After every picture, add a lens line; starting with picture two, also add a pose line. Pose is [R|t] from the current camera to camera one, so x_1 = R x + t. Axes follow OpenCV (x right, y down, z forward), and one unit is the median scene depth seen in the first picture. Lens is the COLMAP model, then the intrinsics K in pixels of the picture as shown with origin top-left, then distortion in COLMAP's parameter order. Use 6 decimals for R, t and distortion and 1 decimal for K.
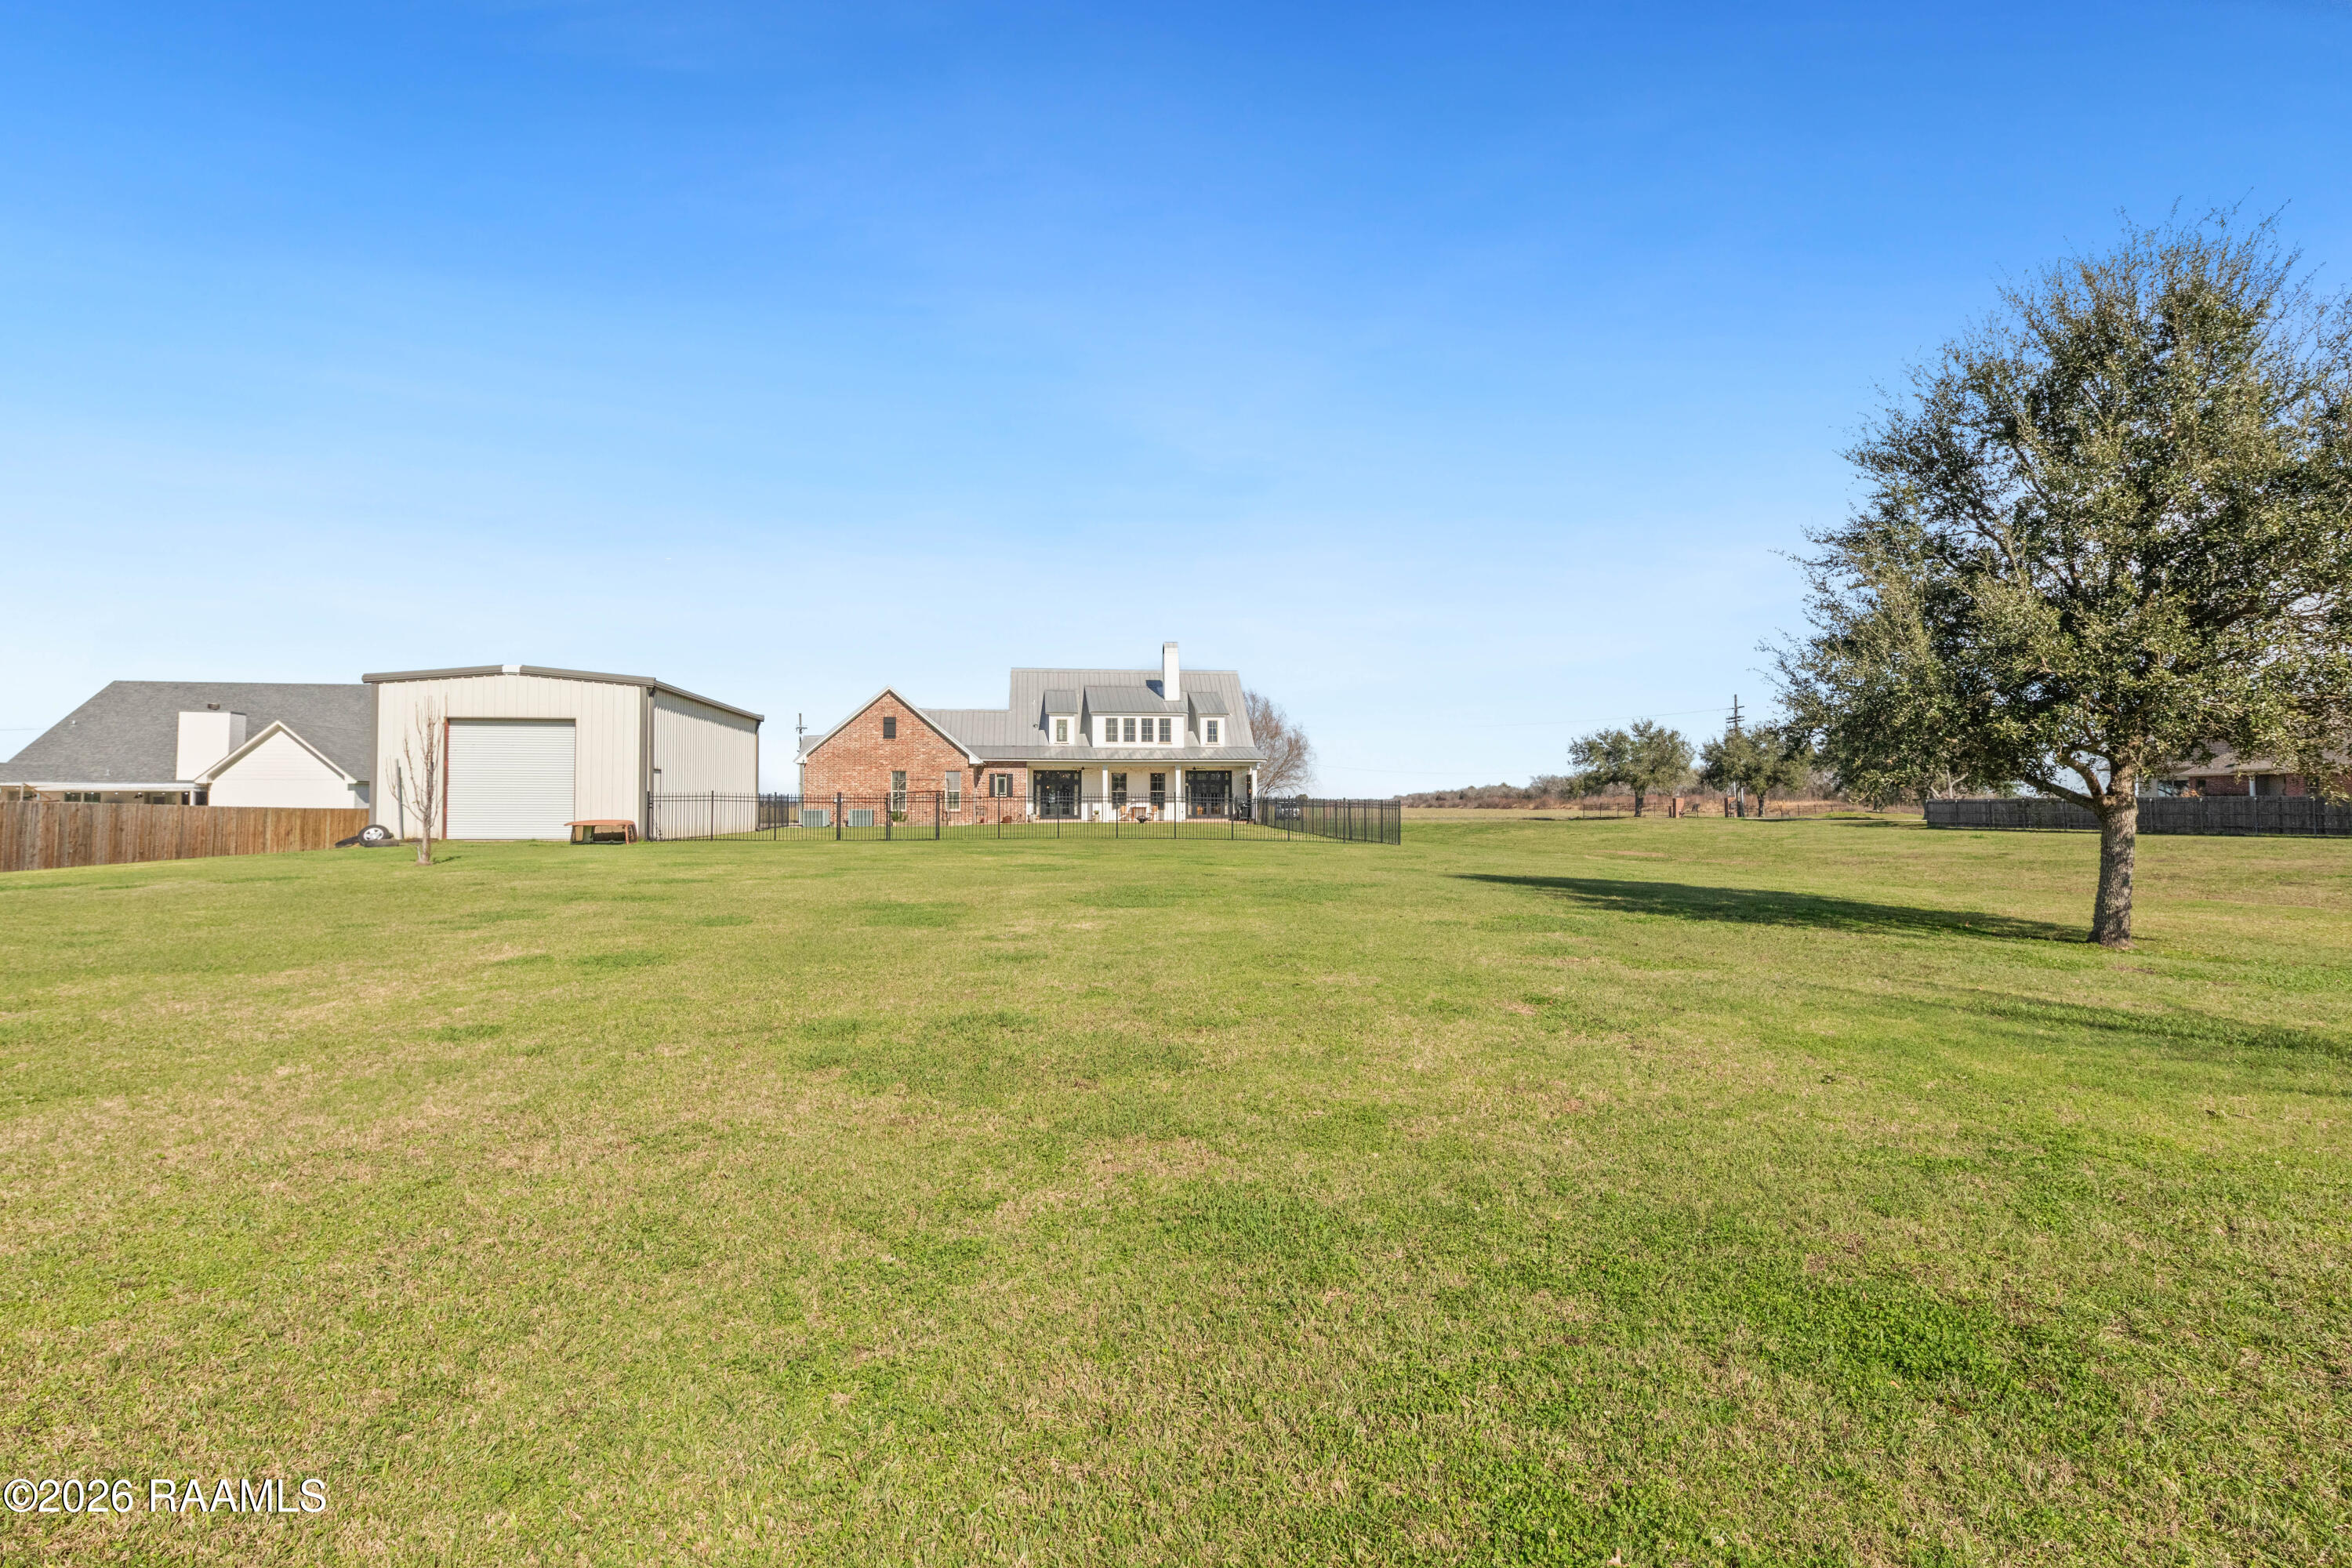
lens RADIAL K [[1148.2, 0, 1168.9], [0, 1148.2, 790.9], [0, 0, 1]] dist [0.000522, -0.000030]
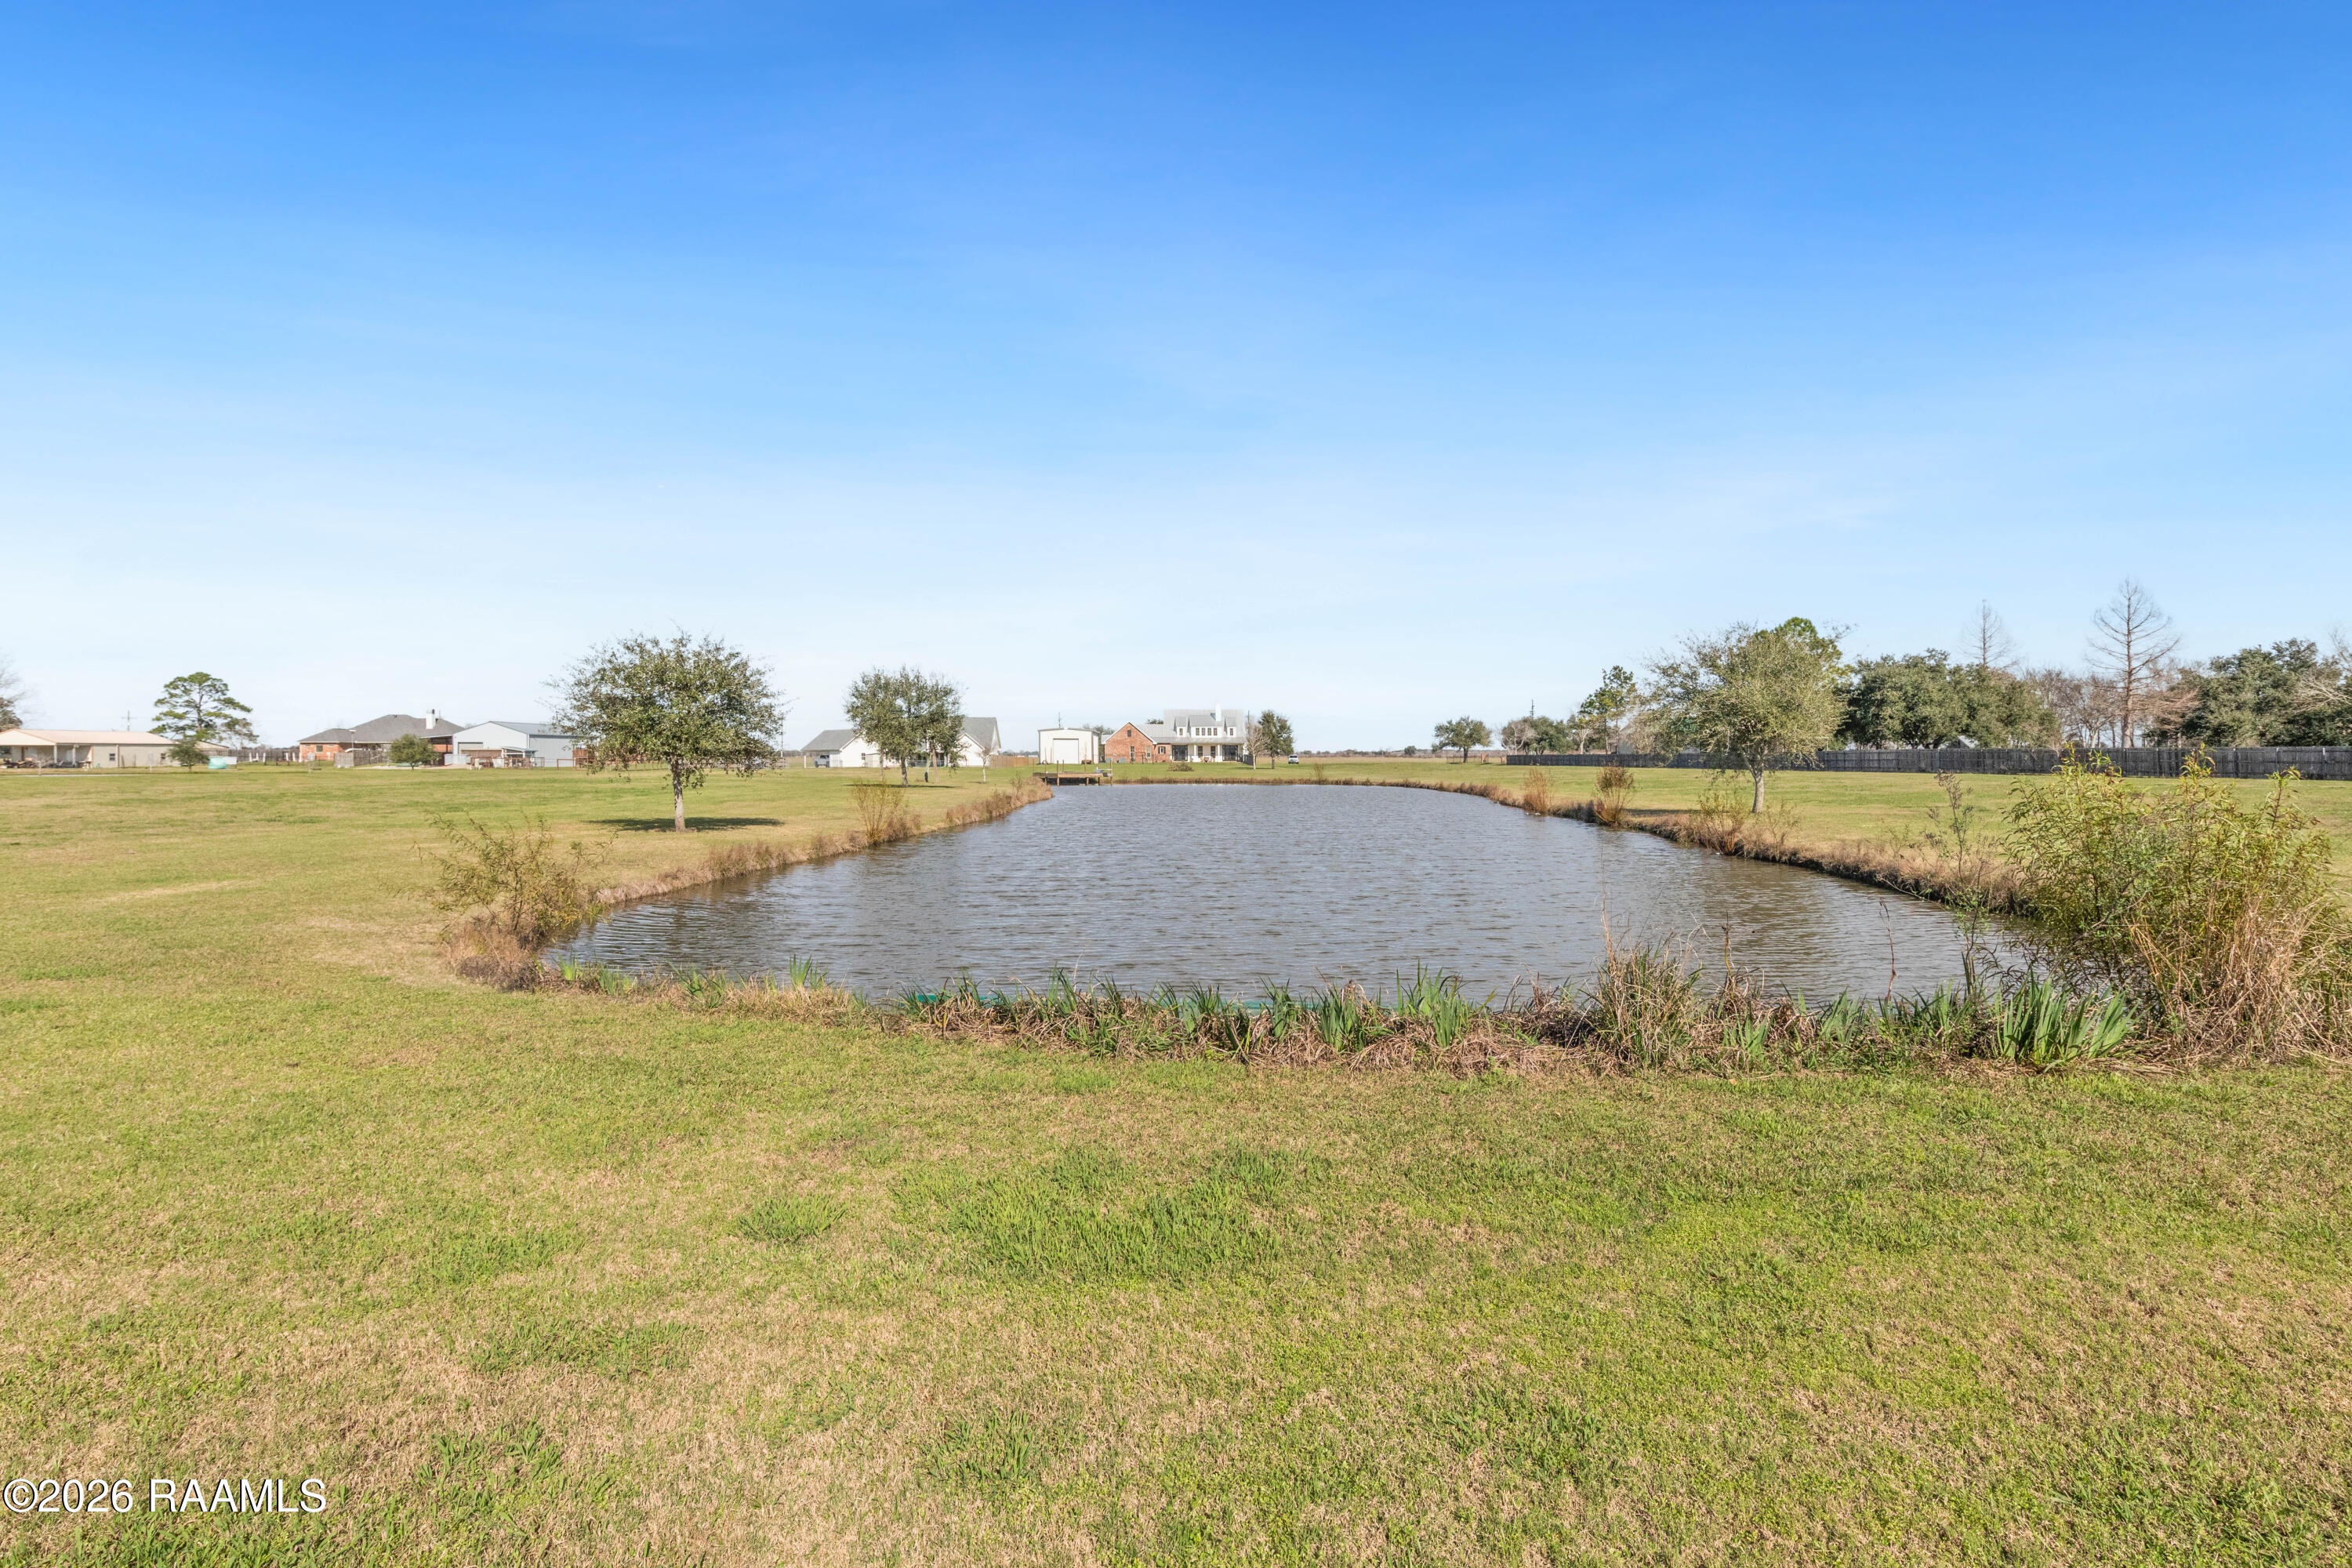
lens RADIAL K [[1148.2, 0, 1174.7], [0, 1148.2, 778.2], [0, 0, 1]] dist [0.000522, -0.000030]
pose [[0.995720, -0.001080, -0.092415, 0.168219], [0.004101, 0.999463, 0.032506, -0.029019], [0.092330, -0.032746, 0.995190, -2.005114]]
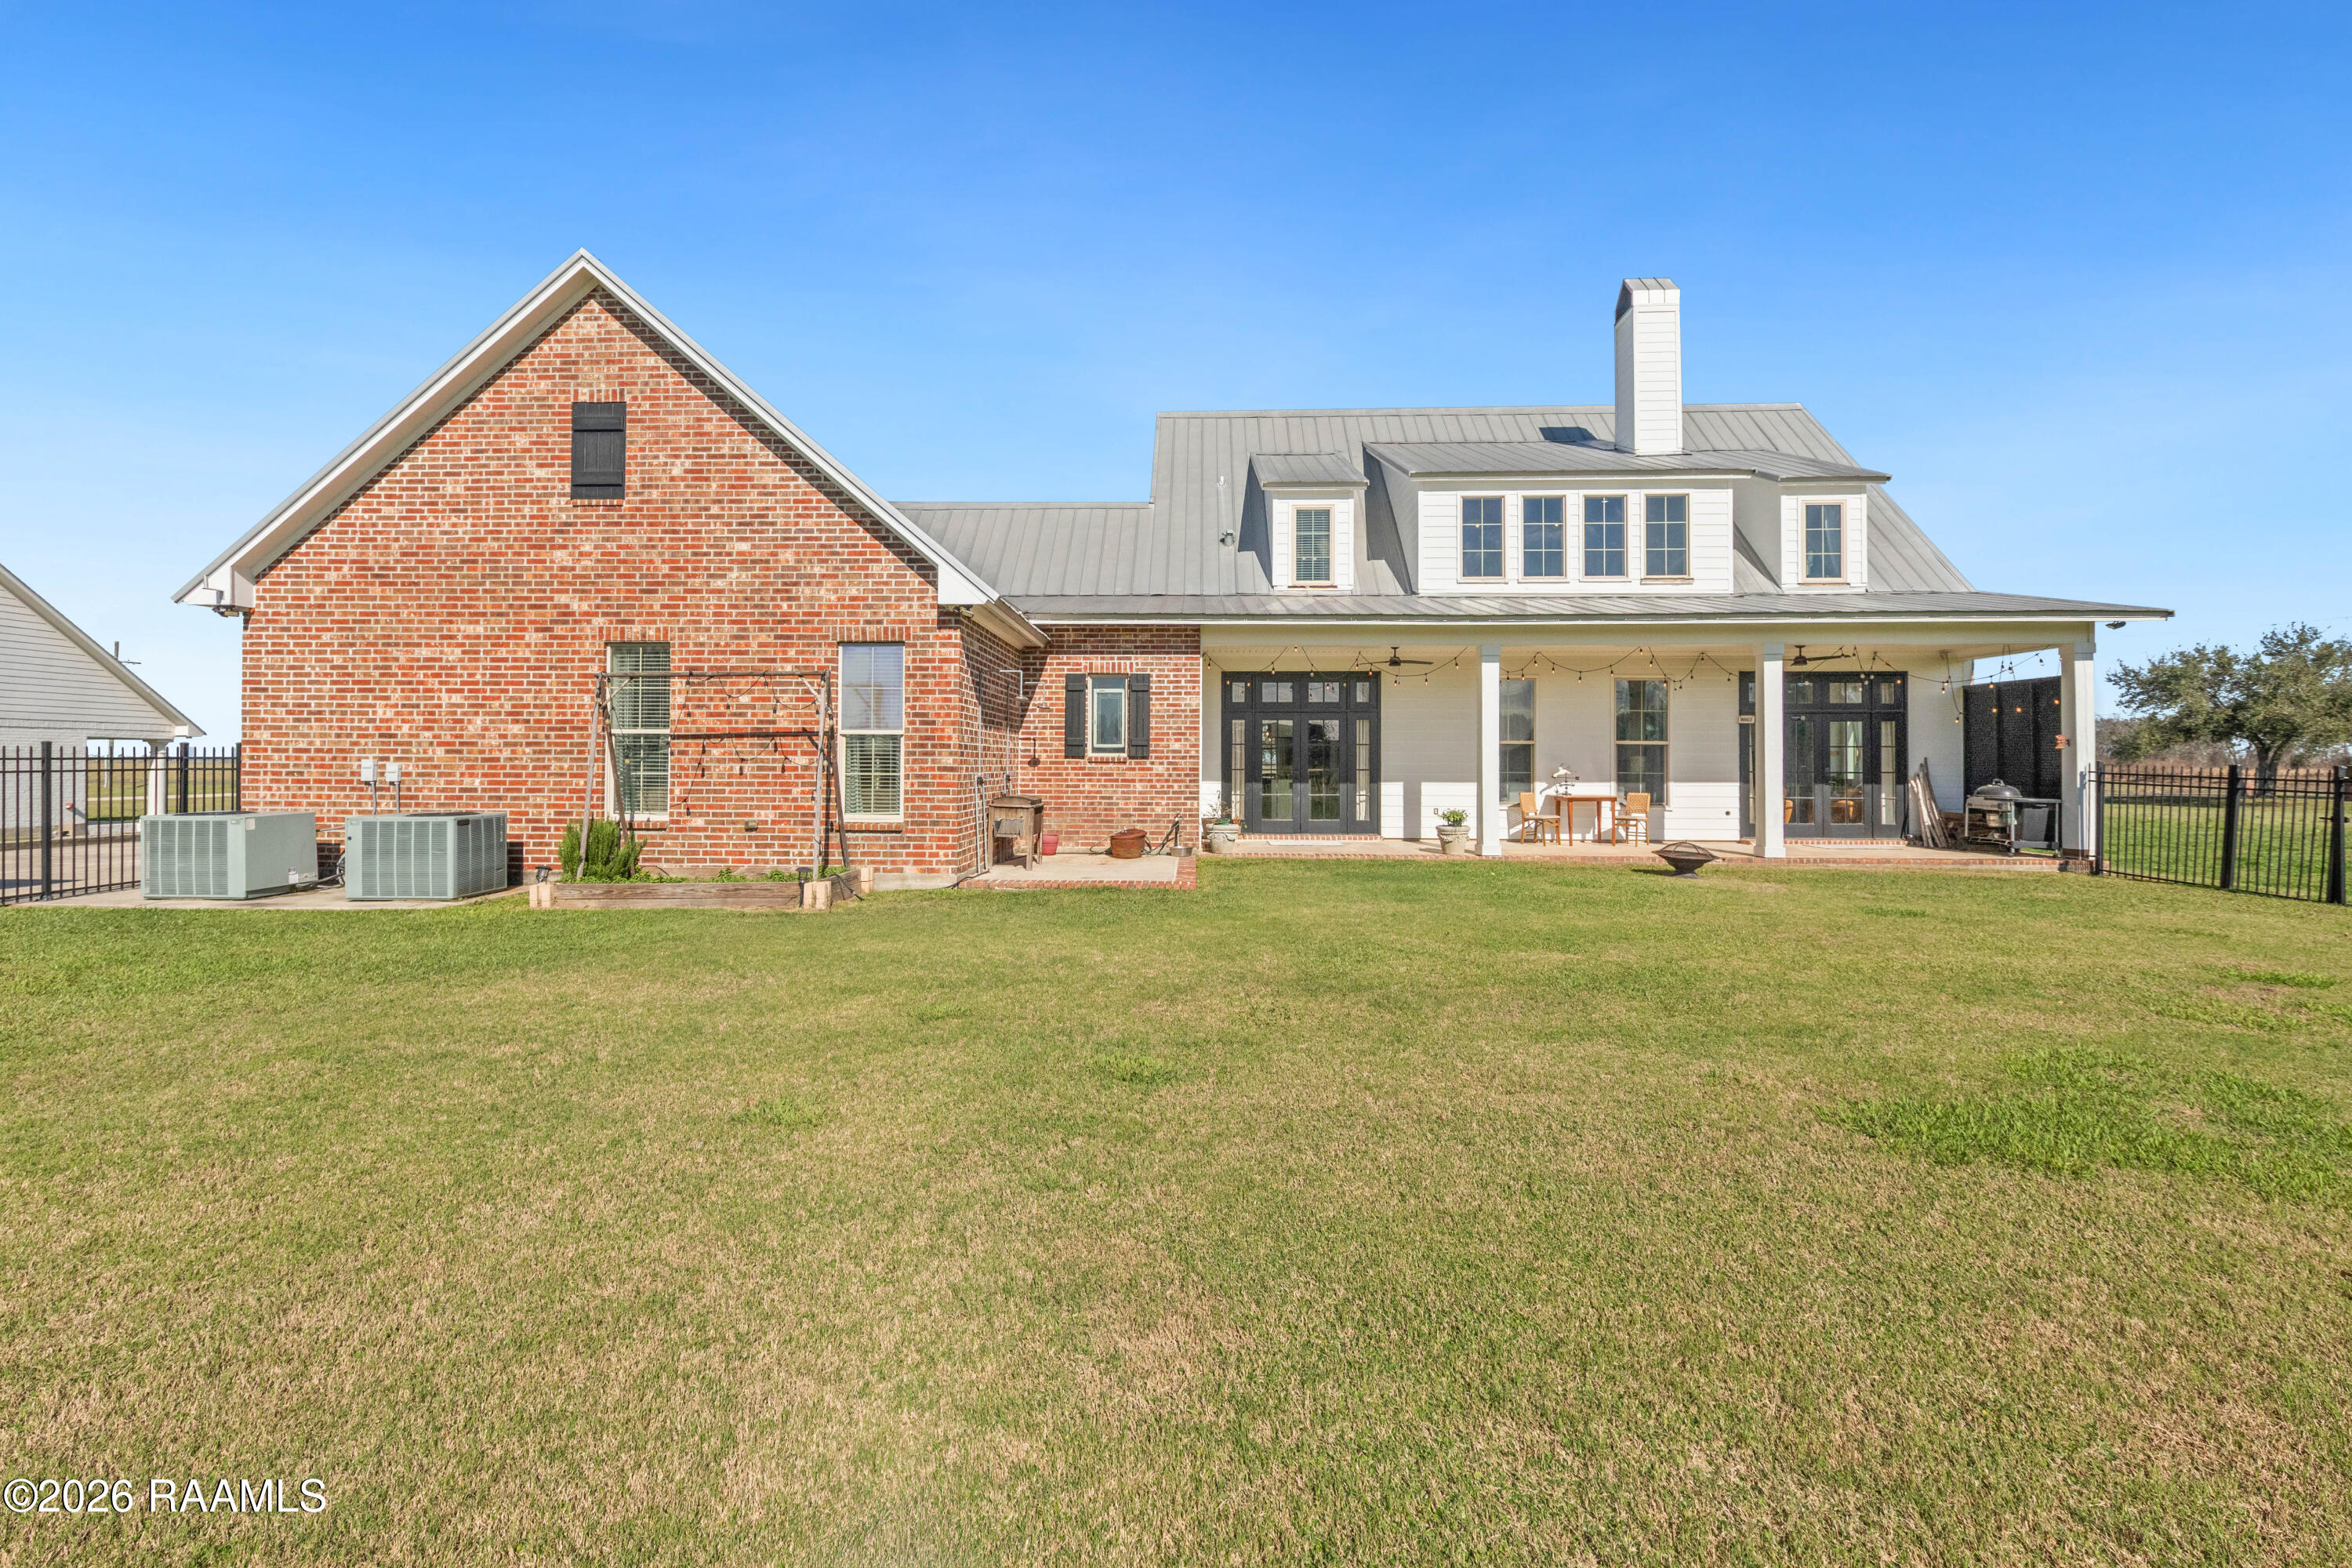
lens RADIAL K [[997.6, 0, 1175.7], [0, 997.6, 778.7], [0, 0, 1]] dist [-0.000158, -0.000114]
pose [[0.989637, 0.006601, -0.143443, -0.091139], [-0.003109, 0.999694, 0.024556, 0.003747], [0.143561, -0.023856, 0.989354, 0.729770]]
